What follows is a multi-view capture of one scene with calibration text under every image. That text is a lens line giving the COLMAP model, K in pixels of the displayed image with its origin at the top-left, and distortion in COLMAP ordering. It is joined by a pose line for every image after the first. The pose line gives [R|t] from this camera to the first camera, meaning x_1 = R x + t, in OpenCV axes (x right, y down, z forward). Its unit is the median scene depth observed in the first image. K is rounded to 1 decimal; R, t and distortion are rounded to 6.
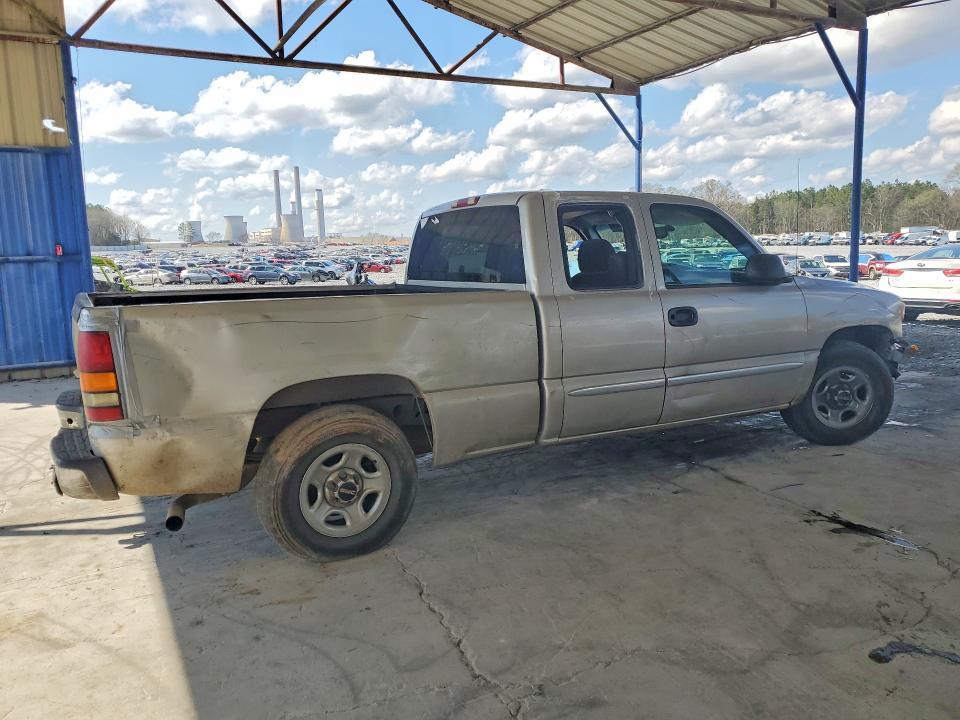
lens RADIAL K [[718.7, 0, 480.0], [0, 718.7, 360.0], [0, 0, 1]] dist [0.007233, 0.006354]
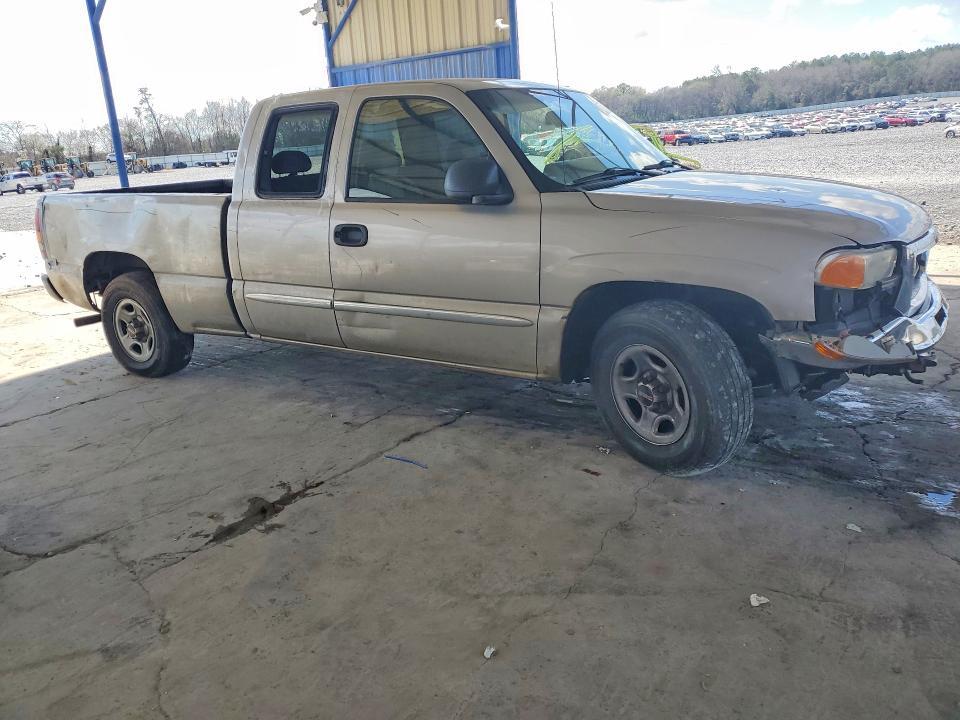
lens RADIAL K [[718.7, 0, 480.0], [0, 718.7, 360.0], [0, 0, 1]] dist [0.007233, 0.006354]
pose [[0.510876, 0.244543, -0.824139, 1.090646], [-0.079802, 0.968037, 0.237773, -0.129809], [0.855942, -0.055705, 0.514062, 0.659472]]
